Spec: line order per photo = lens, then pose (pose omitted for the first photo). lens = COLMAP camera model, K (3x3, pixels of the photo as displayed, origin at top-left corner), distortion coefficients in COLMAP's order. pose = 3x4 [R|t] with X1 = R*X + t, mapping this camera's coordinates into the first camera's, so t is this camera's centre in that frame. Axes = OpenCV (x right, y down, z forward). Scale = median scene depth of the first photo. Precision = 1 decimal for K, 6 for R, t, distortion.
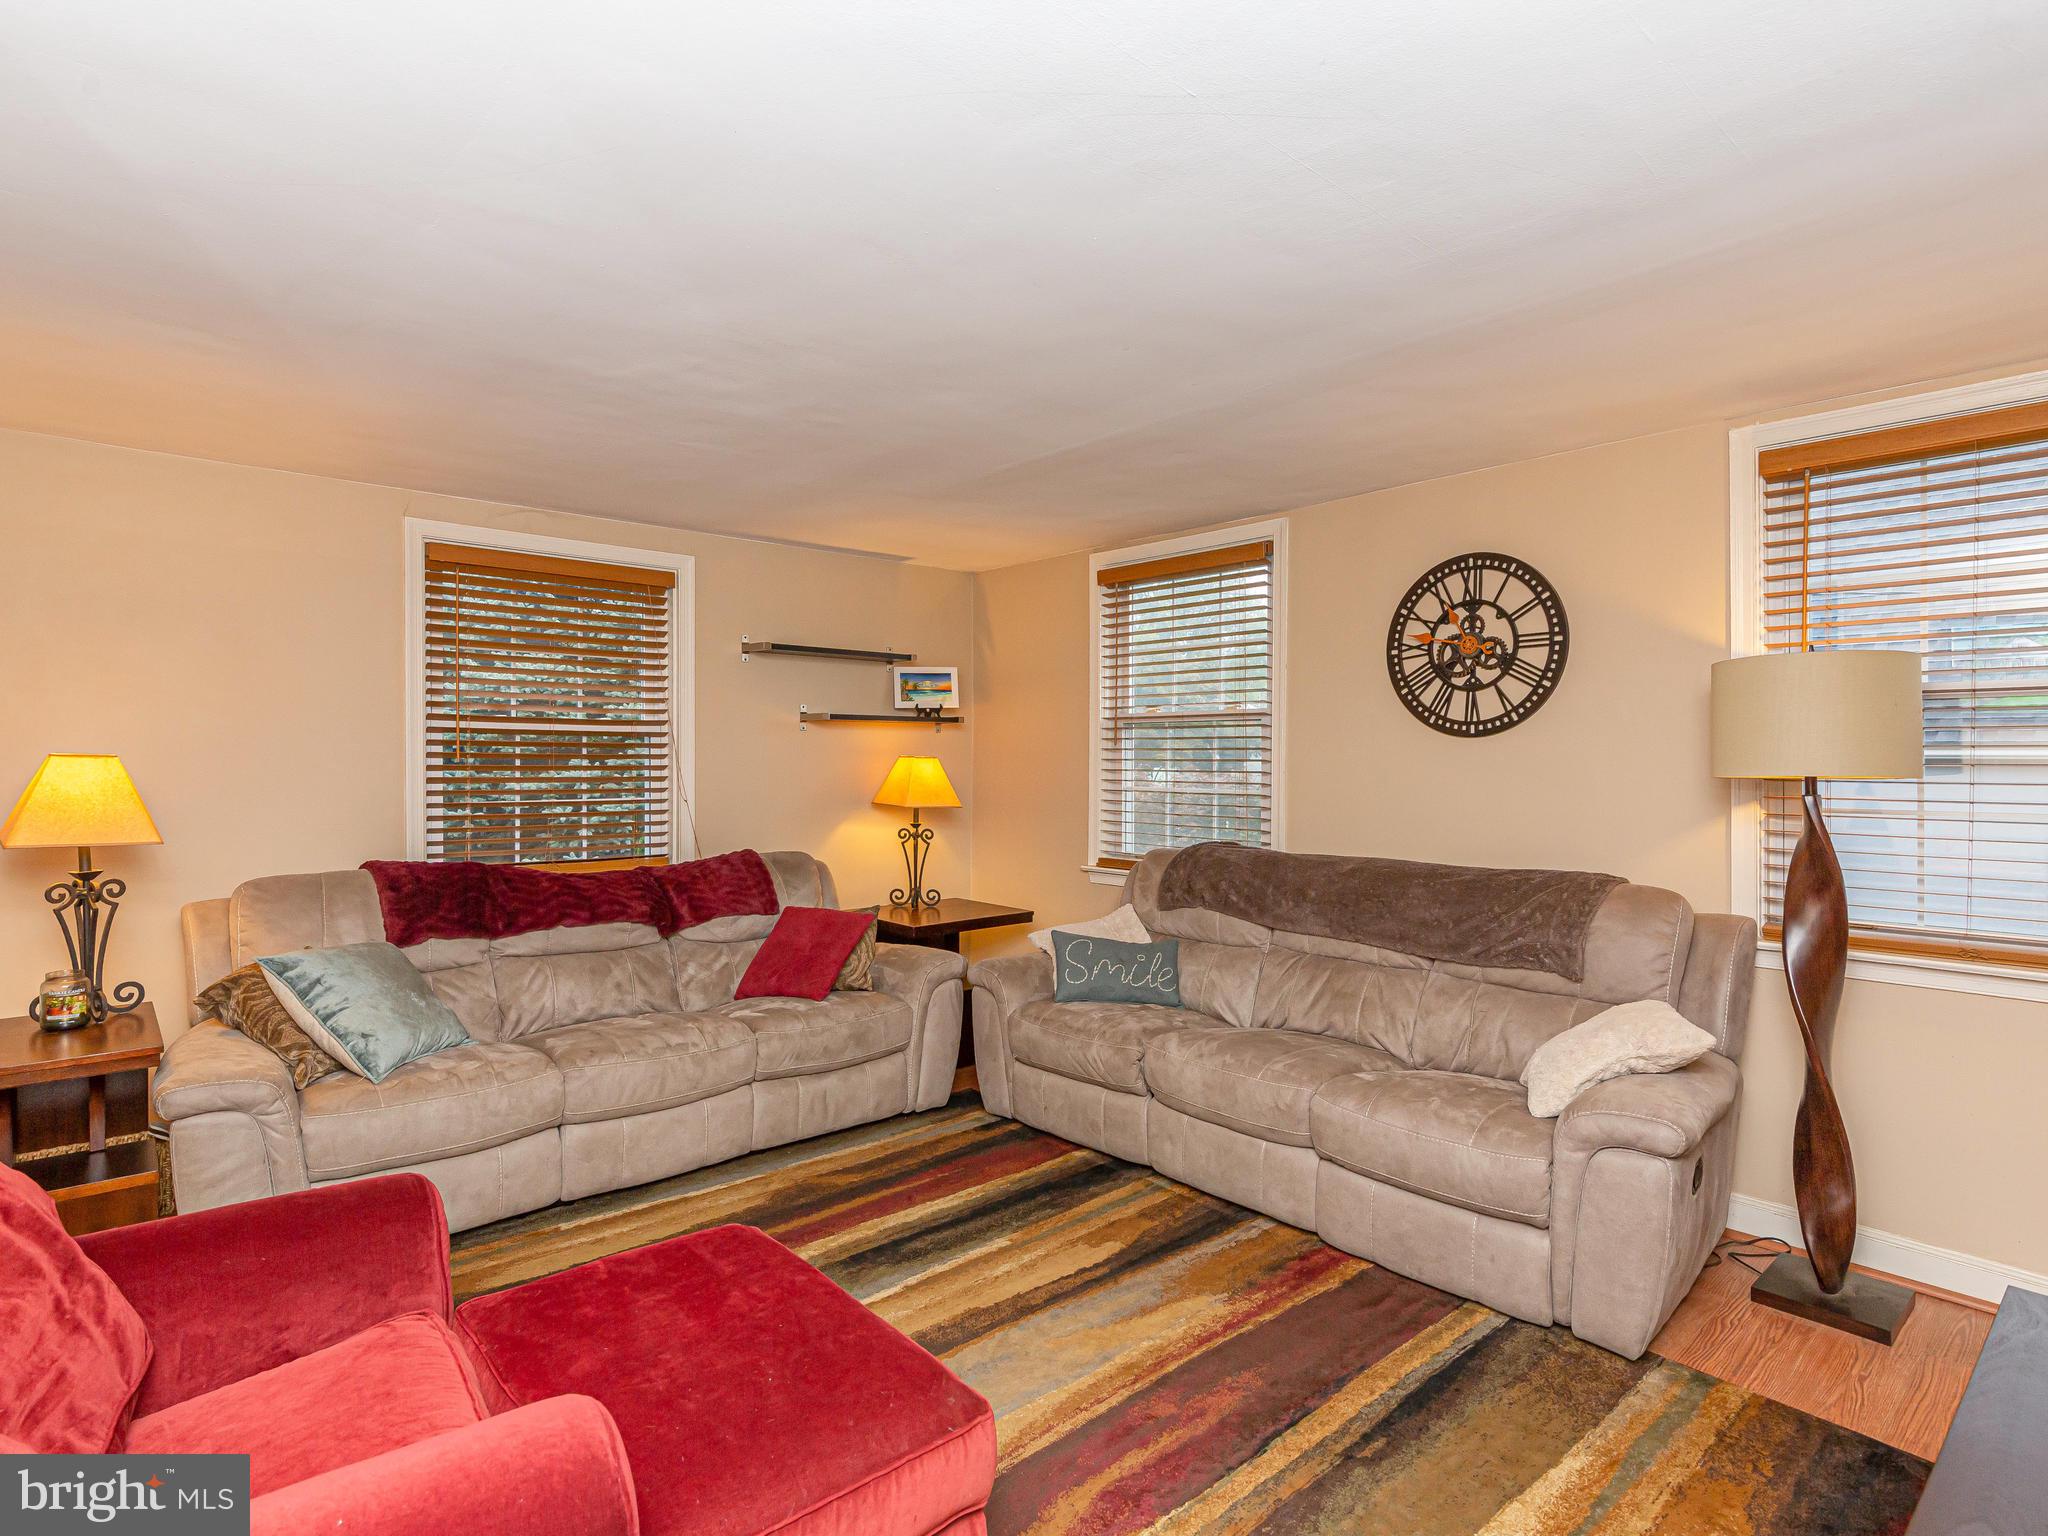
lens RADIAL K [[1074.3, 0, 1002.6], [0, 1074.3, 759.2], [0, 0, 1]] dist [0.000784, -0.000002]
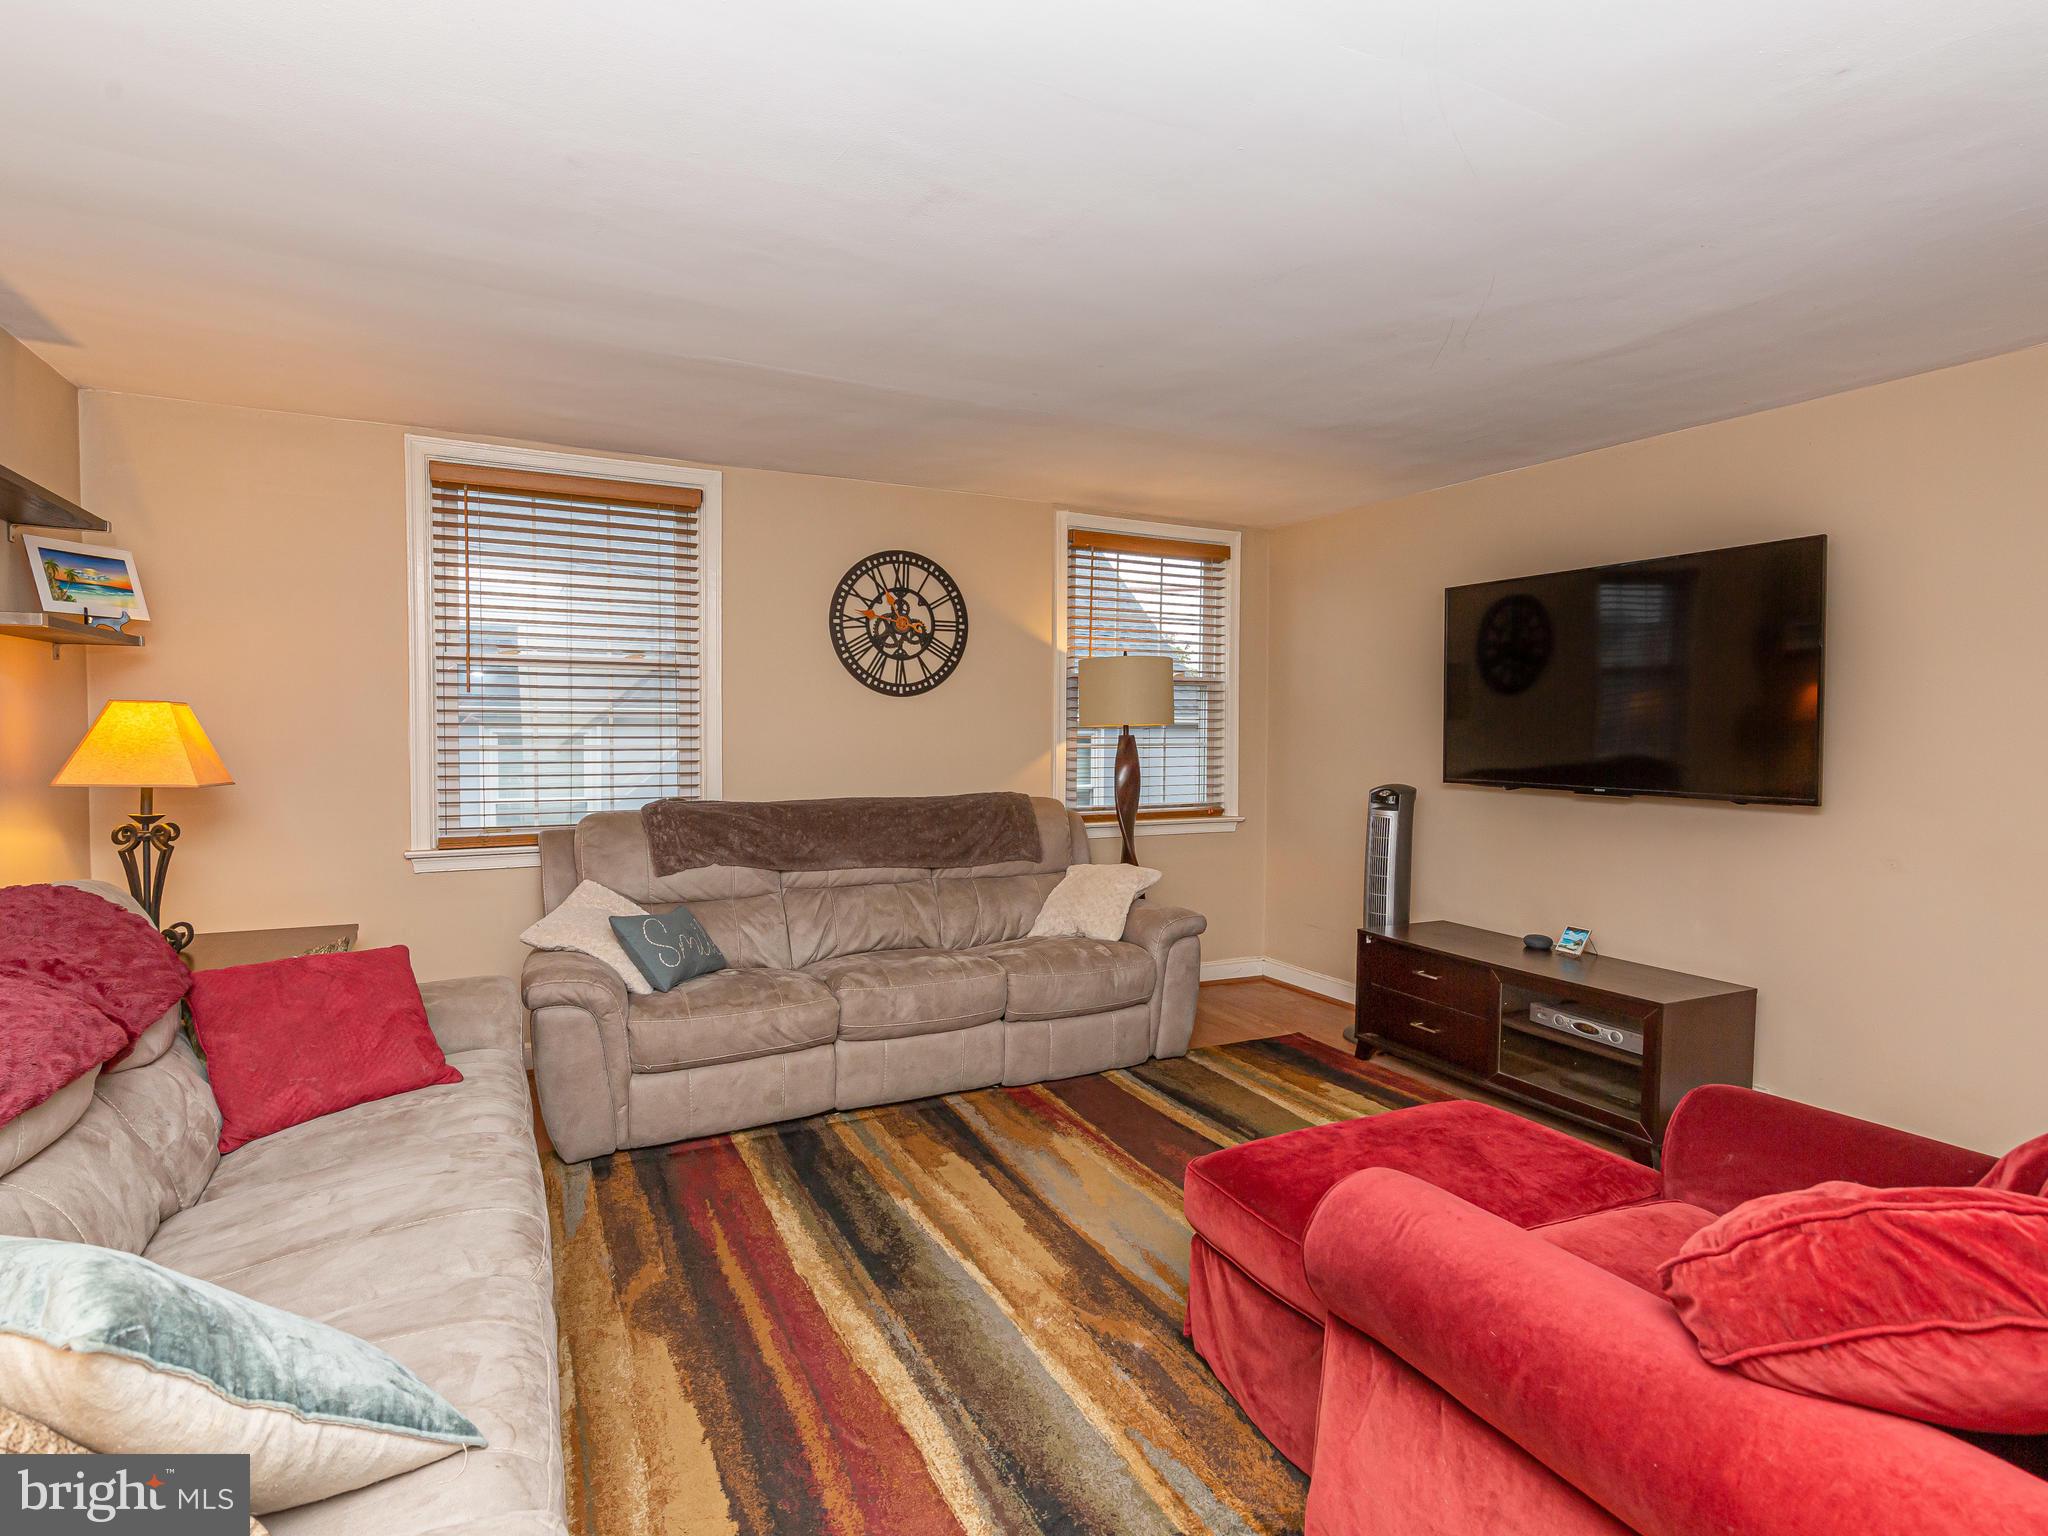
lens RADIAL K [[1040.0, 0, 1053.8], [0, 1040.0, 774.0], [0, 0, 1]] dist [0.000517, -0.000046]
pose [[0.226220, -0.047744, 0.972906, -0.740845], [-0.005013, 0.998728, 0.050177, 0.008781], [-0.974063, -0.016228, 0.225692, 0.556577]]
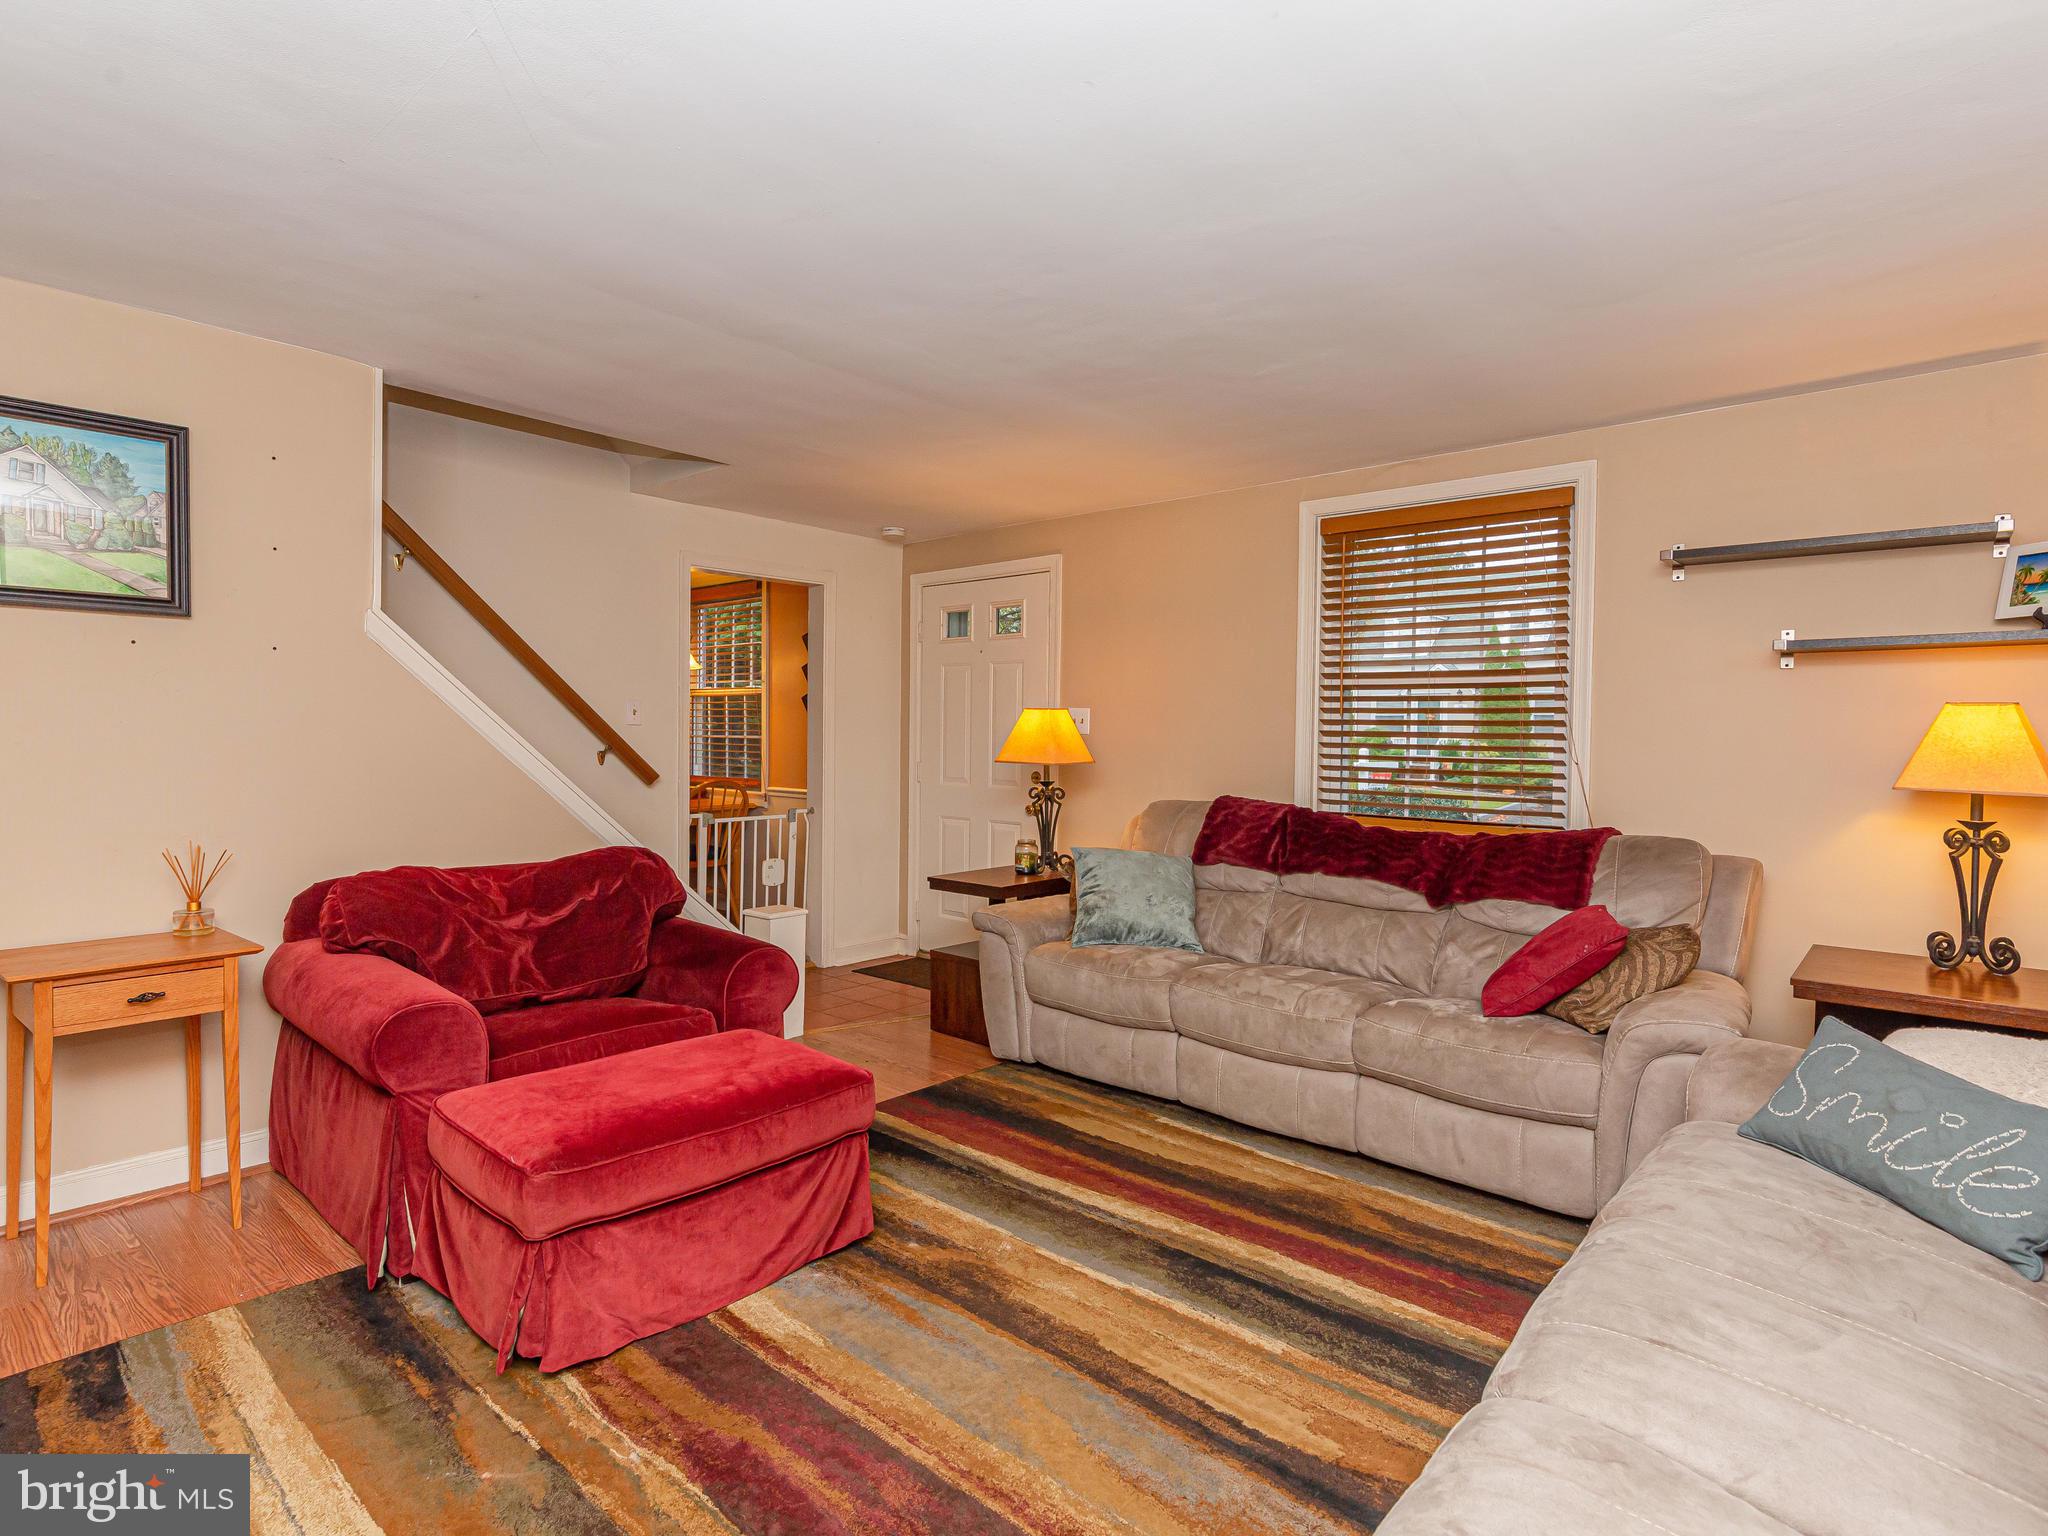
lens RADIAL K [[1043.6, 0, 1024.0], [0, 1043.6, 768.0], [0, 0, 1]] dist [-0.001482, -0.000975]
pose [[0.126759, 0.026591, -0.991577, 0.563632], [-0.015284, 0.999574, 0.024852, 0.036825], [0.991816, 0.012005, 0.127111, 0.622457]]
